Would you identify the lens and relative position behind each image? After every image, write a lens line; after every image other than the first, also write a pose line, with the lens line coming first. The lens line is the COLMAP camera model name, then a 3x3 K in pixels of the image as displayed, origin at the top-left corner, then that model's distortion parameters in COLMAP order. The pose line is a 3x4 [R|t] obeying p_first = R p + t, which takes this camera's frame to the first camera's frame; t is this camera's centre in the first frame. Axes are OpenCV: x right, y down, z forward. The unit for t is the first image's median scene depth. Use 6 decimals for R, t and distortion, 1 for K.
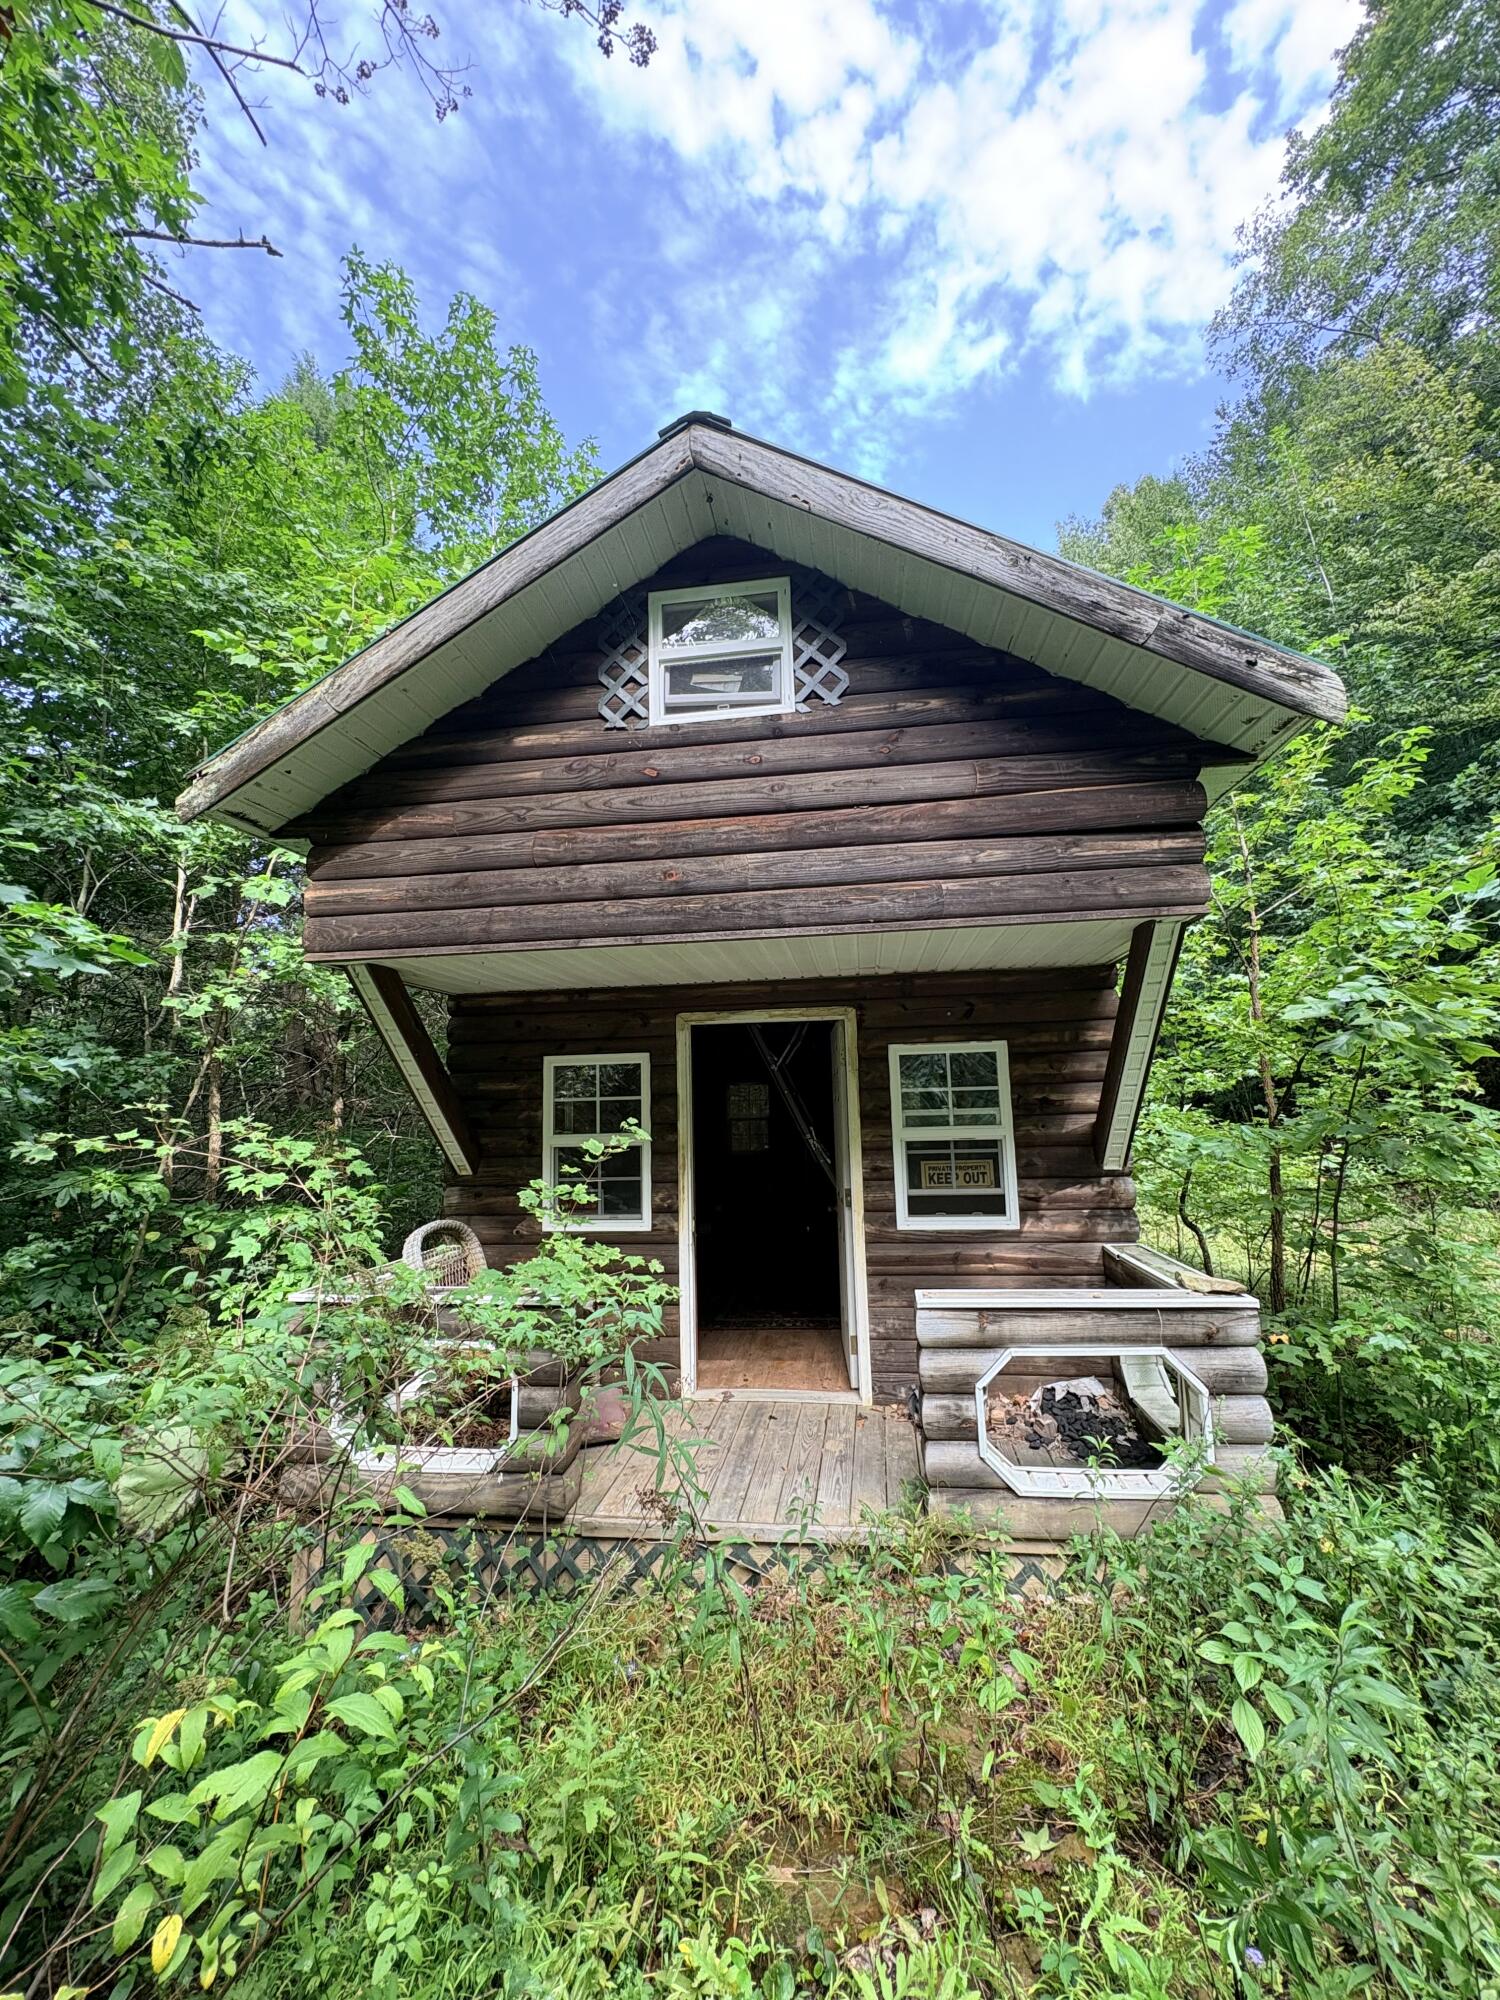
lens RADIAL K [[833.3, 0, 750.0], [0, 833.3, 1000.0], [0, 0, 1]] dist [0.036930, 0.000118]
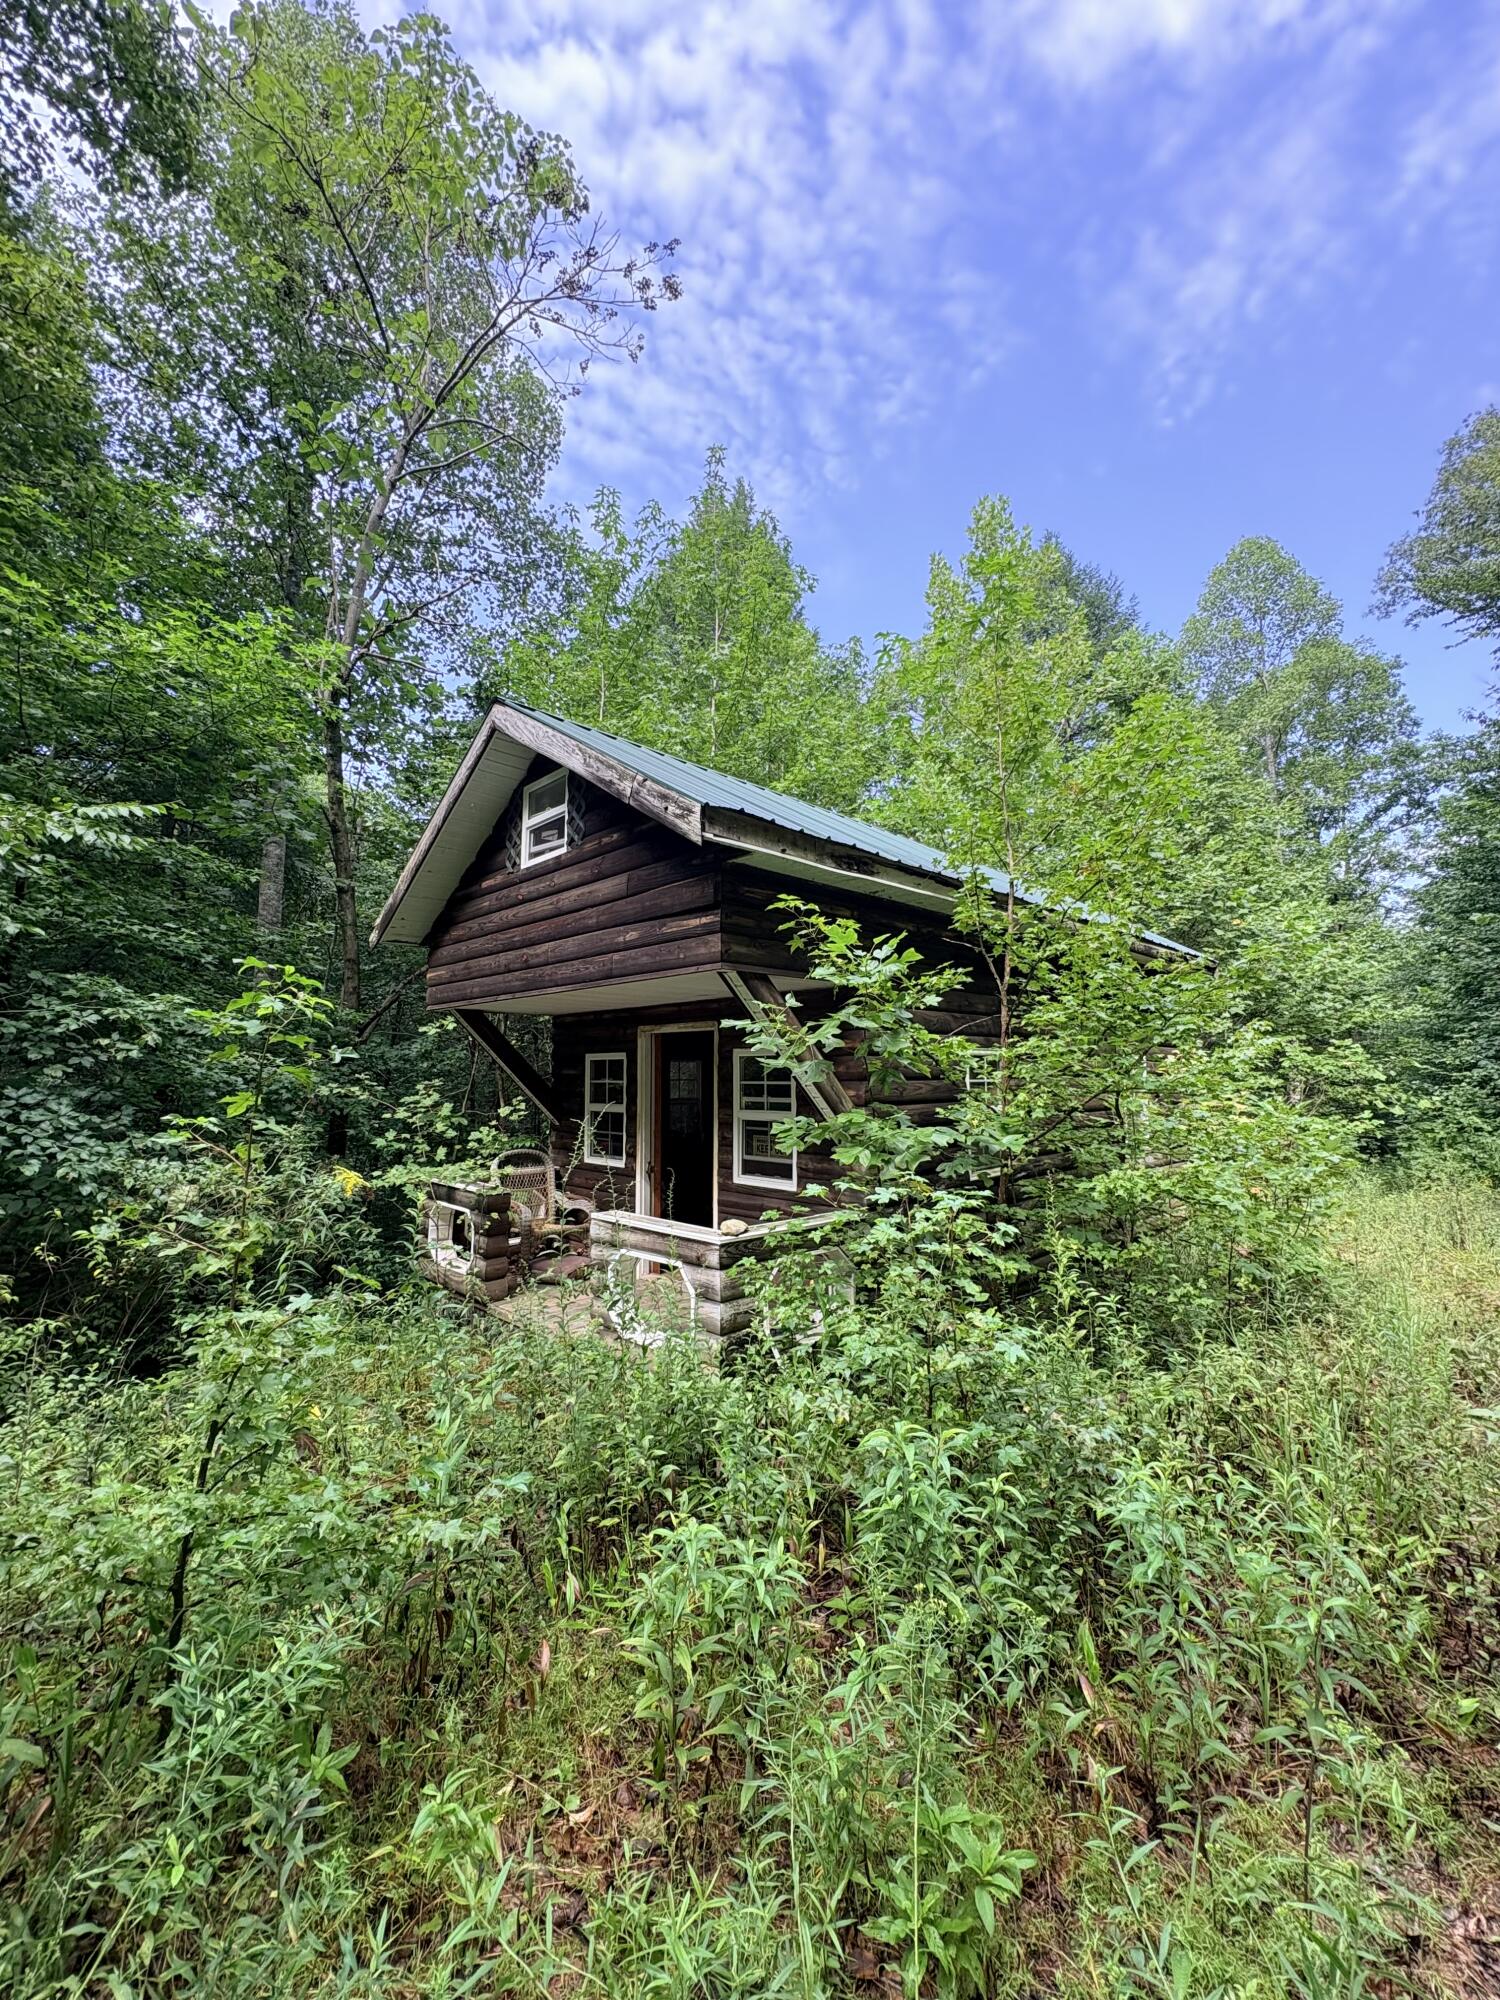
lens RADIAL K [[796.9, 0, 750.0], [0, 796.9, 1000.0], [0, 0, 1]] dist [0.000122, 0.000158]
pose [[0.794995, -0.031822, -0.605781, 1.024380], [0.056311, 0.998183, 0.021464, -0.056657], [0.603997, -0.051175, 0.795342, -0.022758]]
